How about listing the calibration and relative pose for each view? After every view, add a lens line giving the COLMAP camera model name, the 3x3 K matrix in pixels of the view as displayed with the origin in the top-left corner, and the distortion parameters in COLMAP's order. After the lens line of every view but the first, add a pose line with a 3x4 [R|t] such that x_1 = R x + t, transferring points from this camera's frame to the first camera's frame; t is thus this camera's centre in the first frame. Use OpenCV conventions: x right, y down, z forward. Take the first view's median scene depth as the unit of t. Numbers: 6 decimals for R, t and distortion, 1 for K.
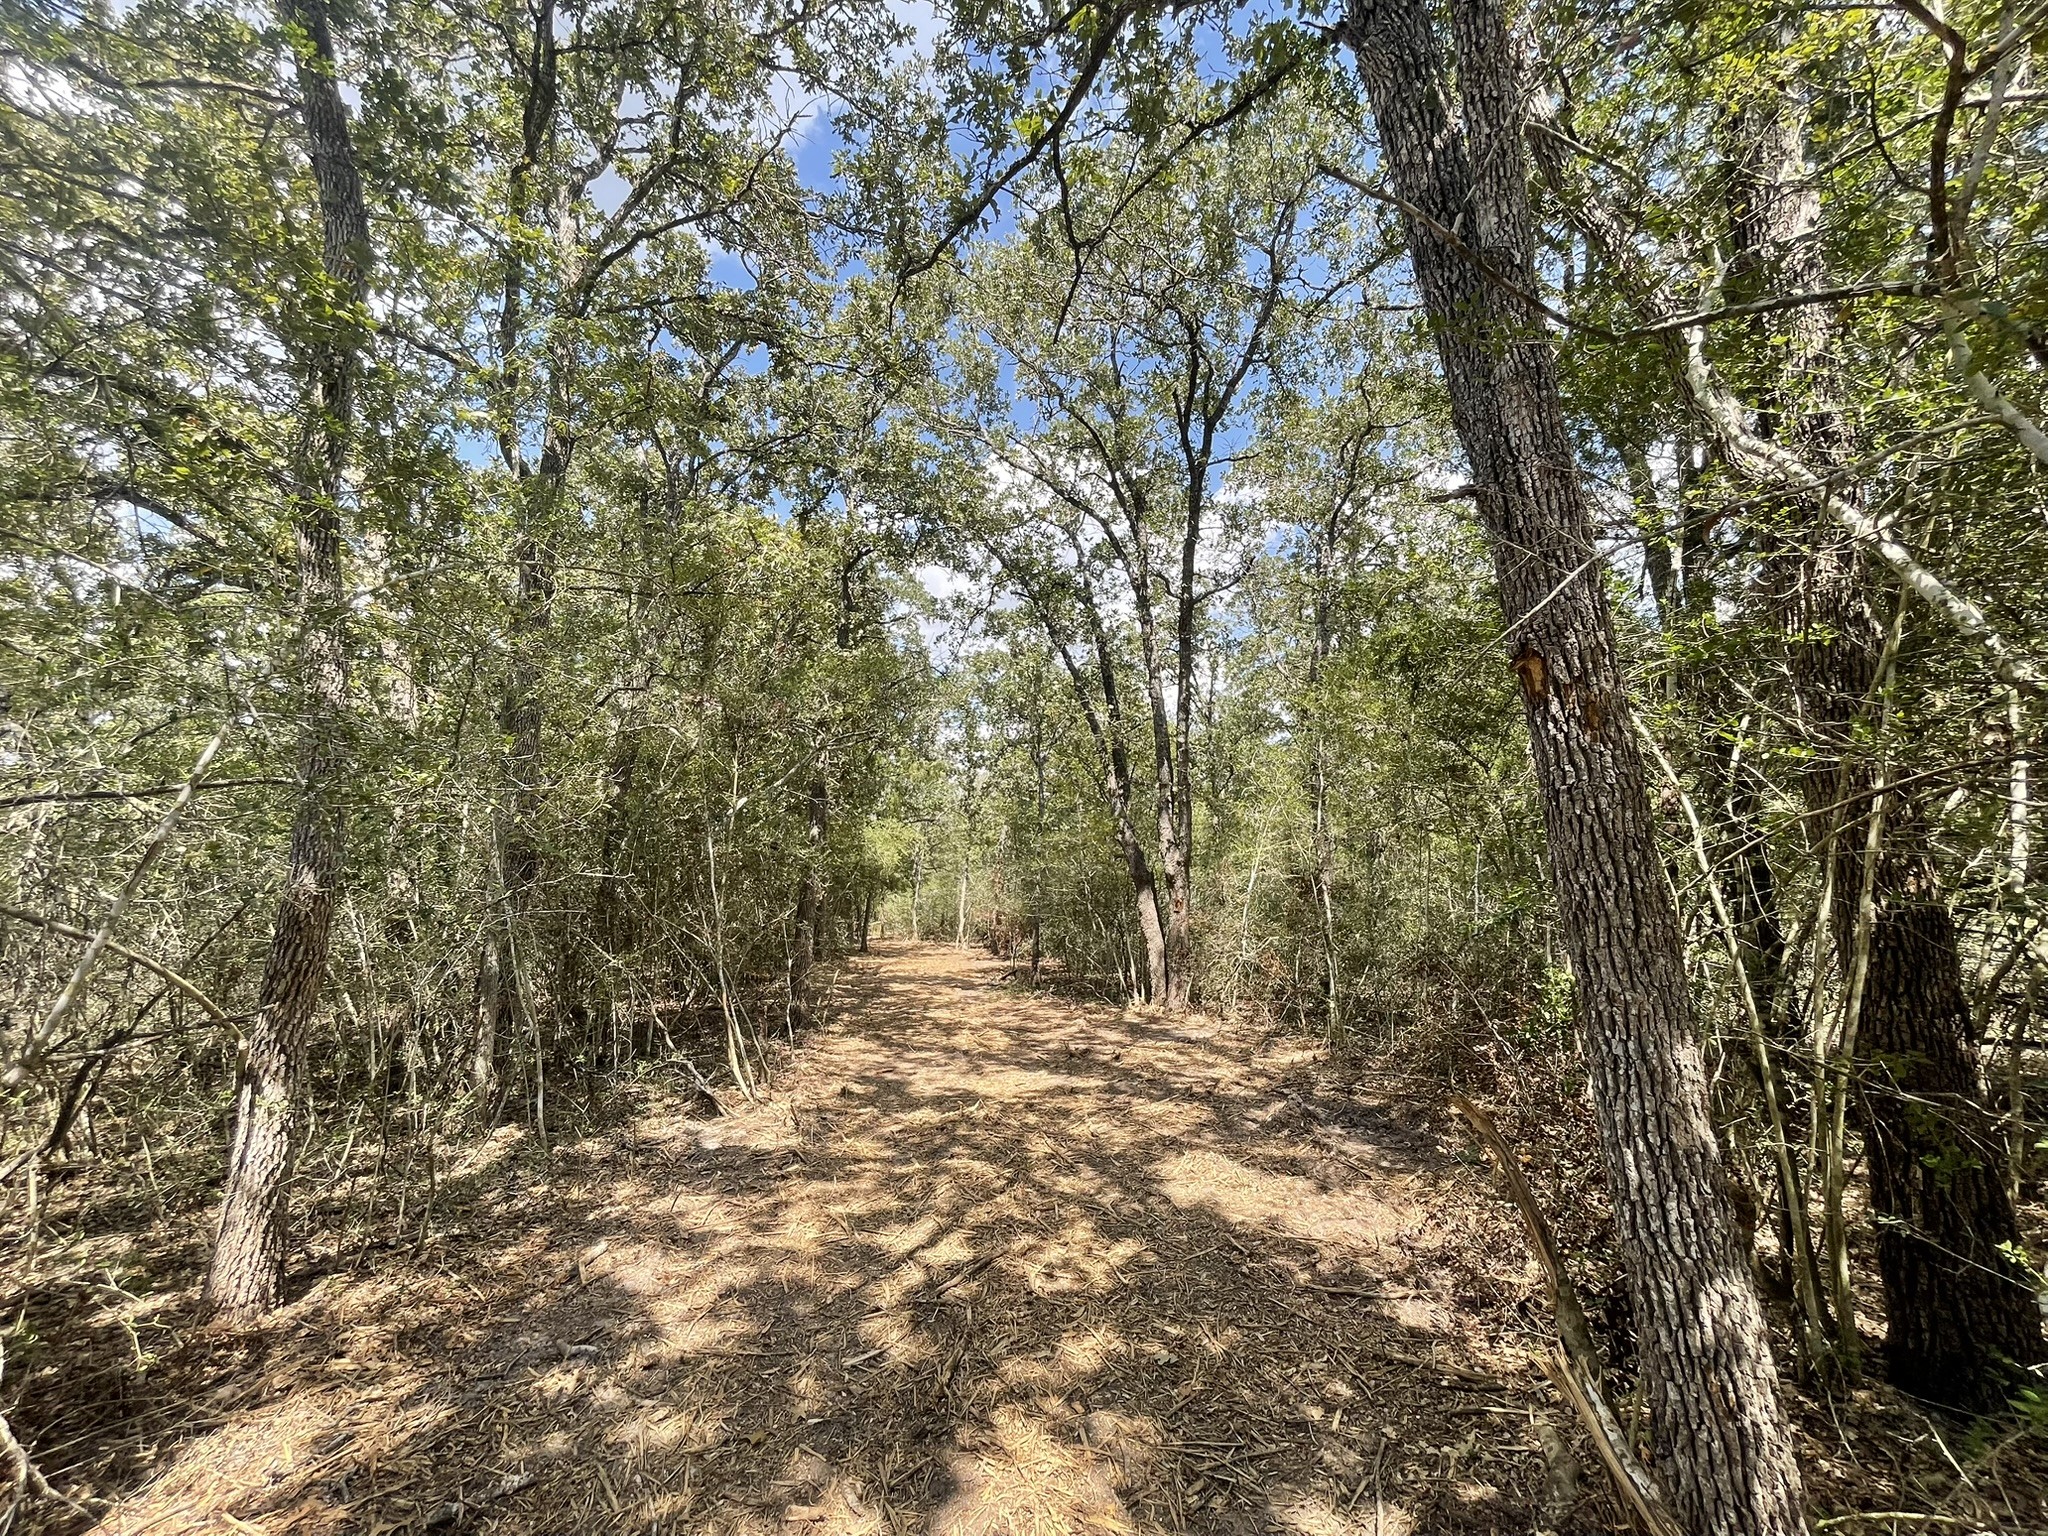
lens RADIAL K [[822.3, 0, 1030.2], [0, 822.3, 779.7], [0, 0, 1]] dist [-0.001901, -0.000534]
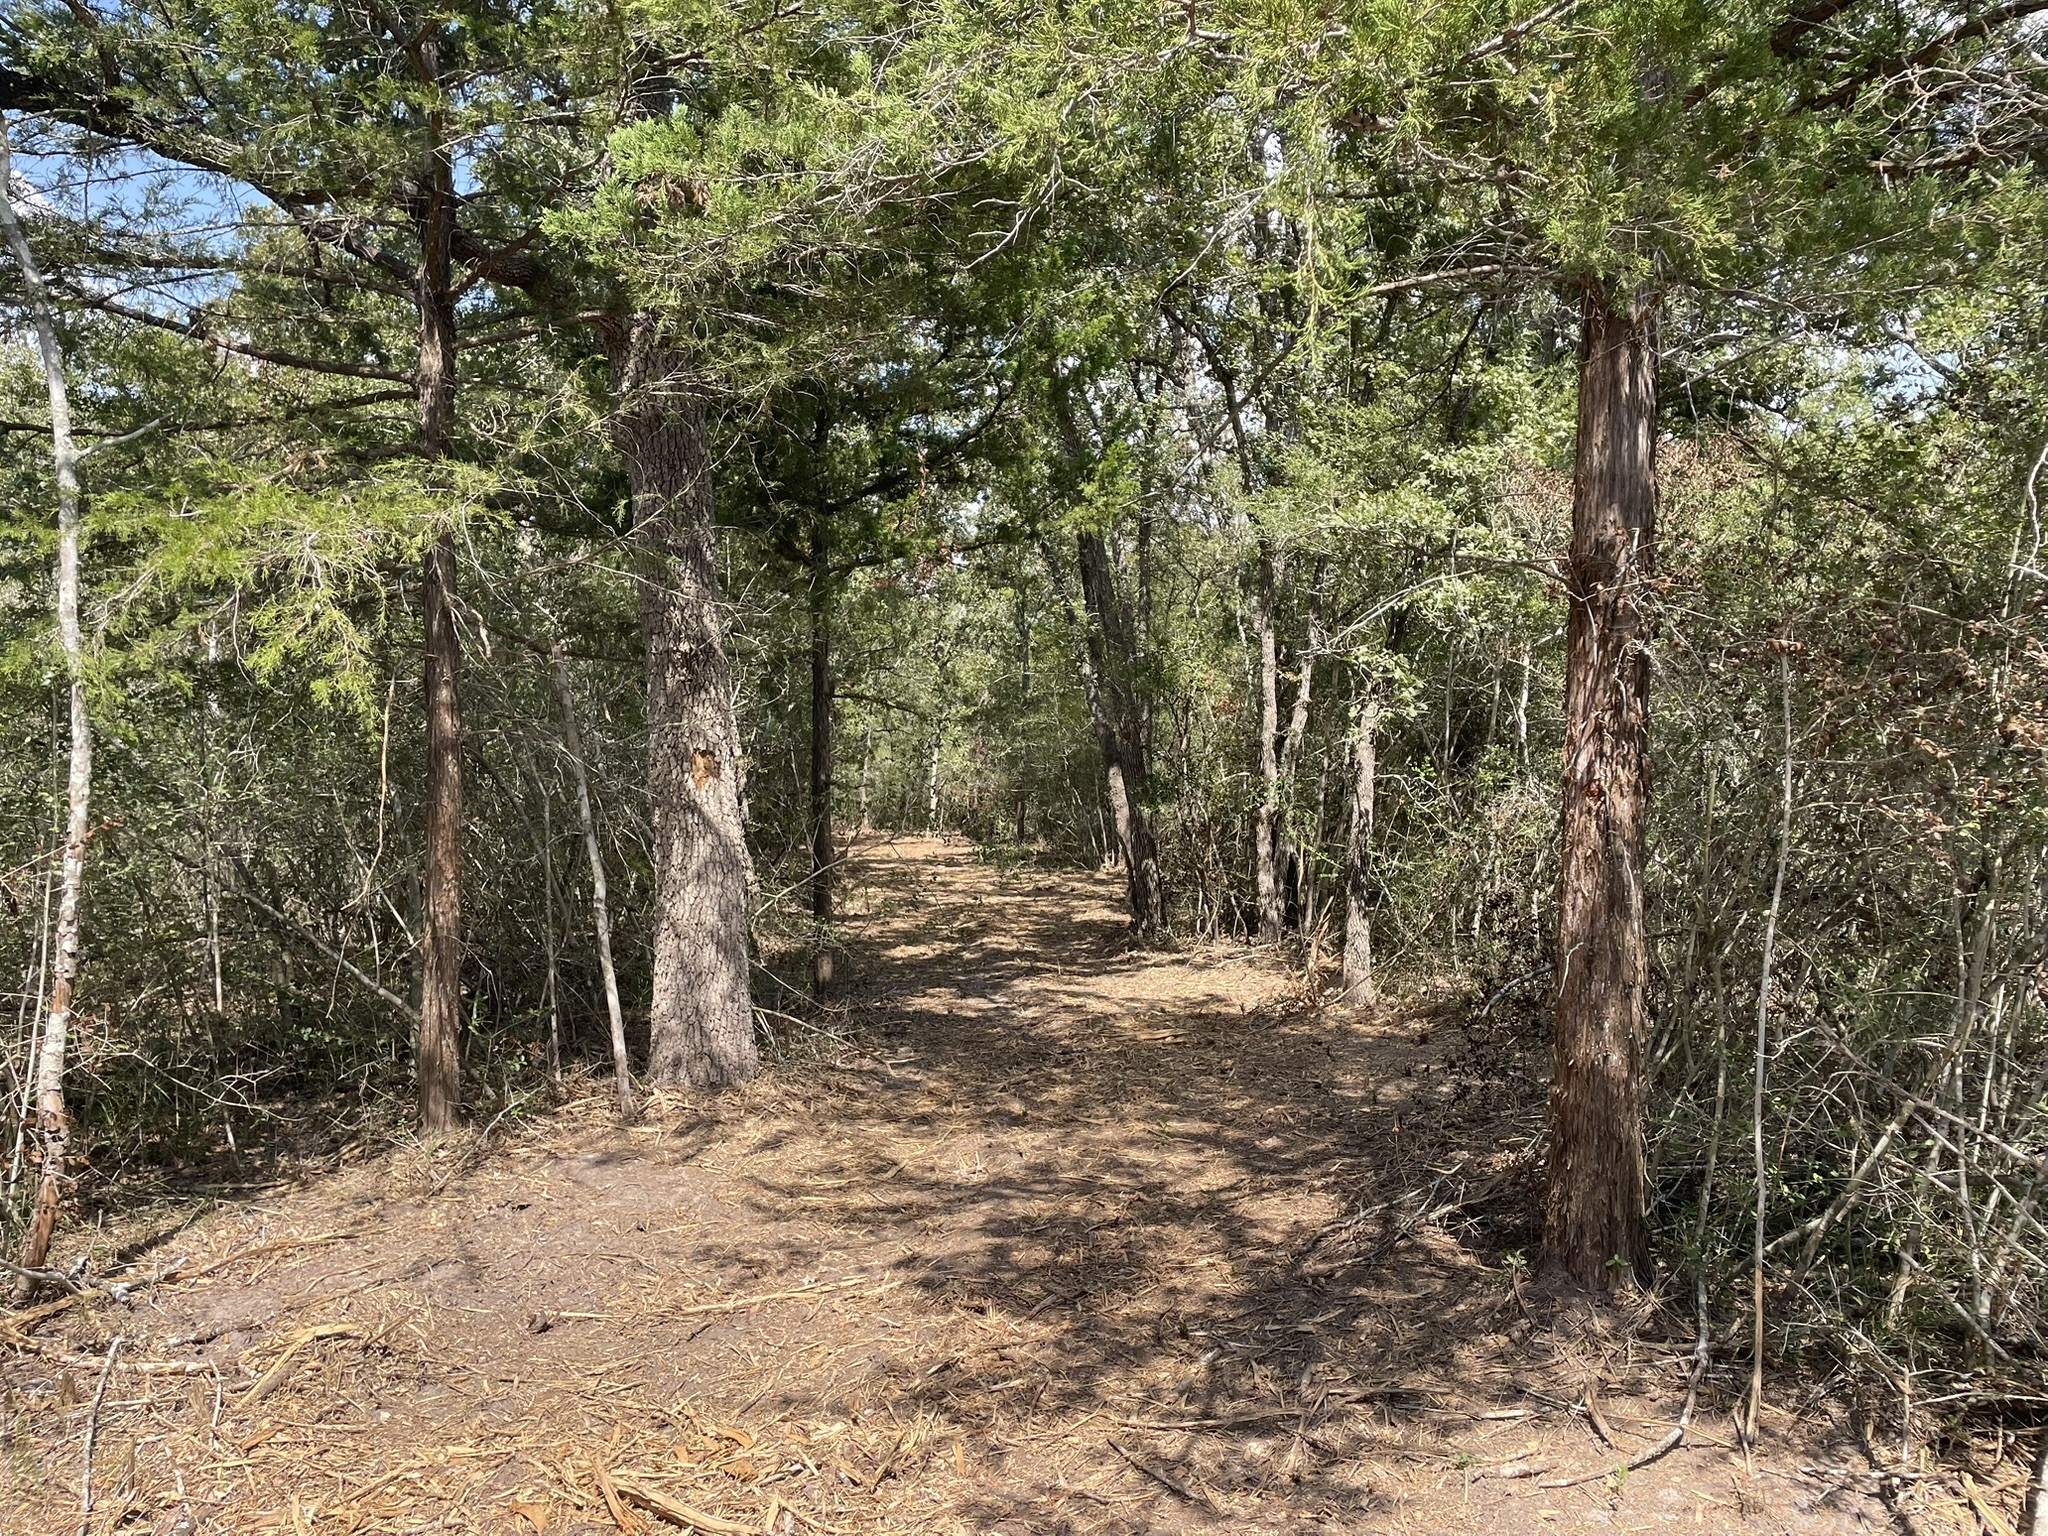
lens RADIAL K [[1557.1, 0, 1027.9], [0, 1557.1, 767.5], [0, 0, 1]] dist [0.000886, -0.000274]
pose [[0.999908, -0.012396, -0.005473, 0.026578], [0.013049, 0.989717, 0.142443, -0.134923], [0.003651, -0.142501, 0.989788, -0.884517]]
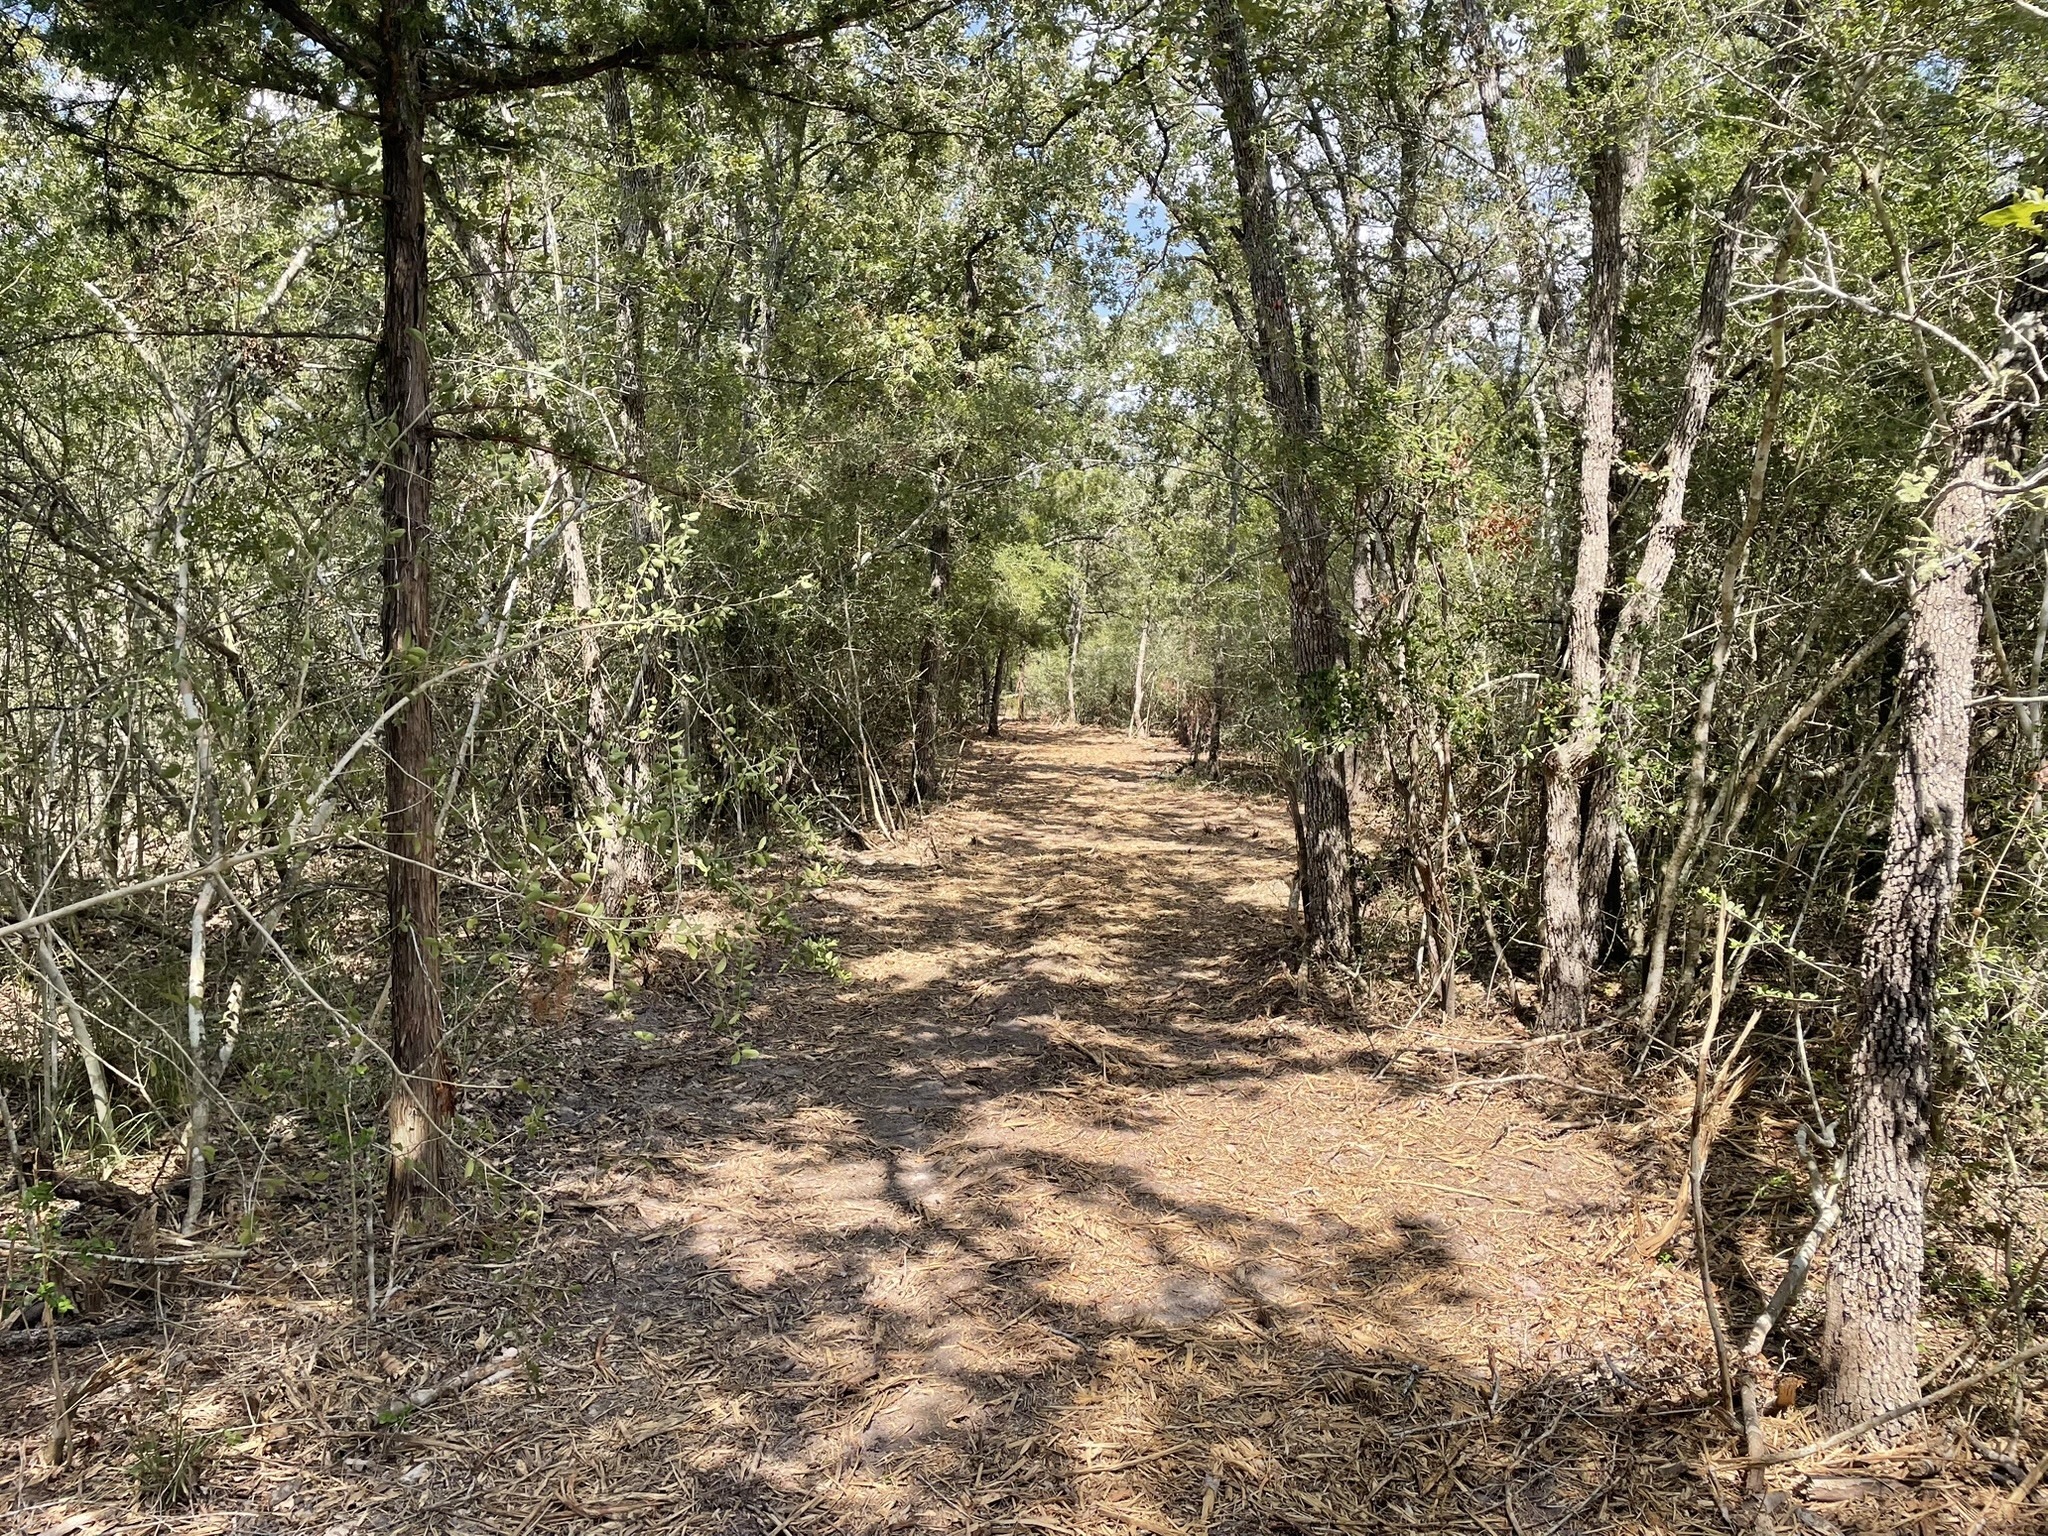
lens RADIAL K [[1557.1, 0, 1021.5], [0, 1557.1, 765.1], [0, 0, 1]] dist [0.000886, -0.000274]
pose [[0.983434, 0.038184, -0.177197, 0.087740], [-0.000274, 0.977872, 0.209203, -0.065090], [0.181264, -0.205689, 0.961684, -0.425219]]
